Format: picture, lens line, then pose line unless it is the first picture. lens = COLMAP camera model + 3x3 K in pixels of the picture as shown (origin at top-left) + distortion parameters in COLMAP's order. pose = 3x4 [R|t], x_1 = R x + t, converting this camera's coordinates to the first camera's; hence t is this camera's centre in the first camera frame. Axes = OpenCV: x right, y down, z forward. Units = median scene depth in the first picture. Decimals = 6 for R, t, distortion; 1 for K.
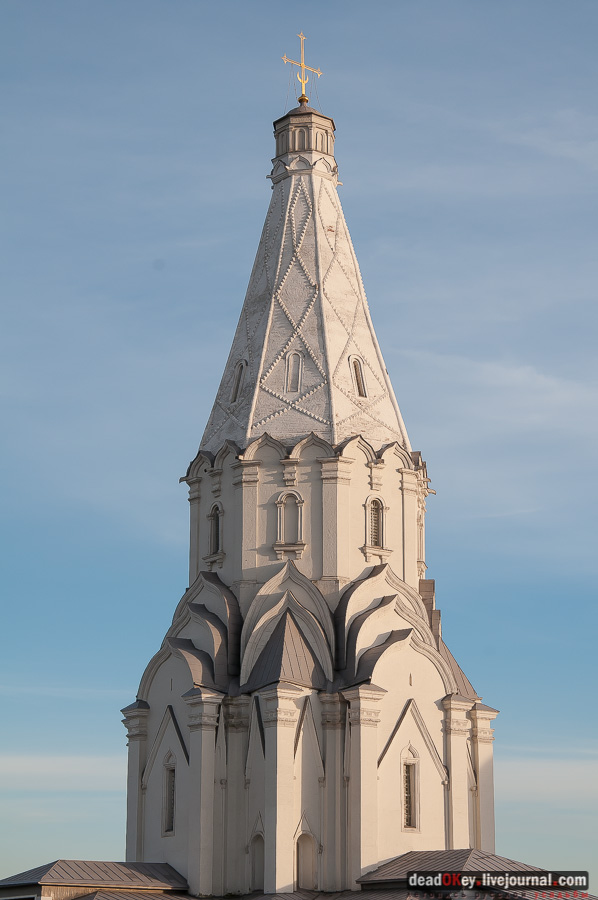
lens RADIAL K [[1955.7, 0, 299.0], [0, 1955.7, 450.0], [0, 0, 1]] dist [0.113813, 0.509117]
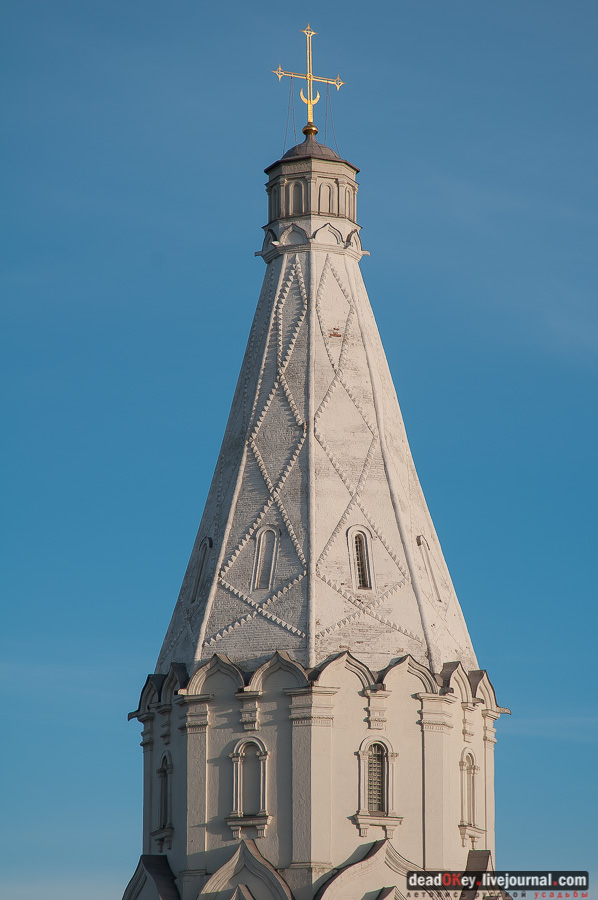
lens RADIAL K [[3938.7, 0, 299.0], [0, 3938.7, 450.0], [0, 0, 1]] dist [0.805376, -2.303103]
pose [[0.964923, -0.056254, -0.256434, 0.369655], [0.067539, 0.997088, 0.035410, -0.126847], [0.253696, -0.051487, 0.965913, -0.348643]]
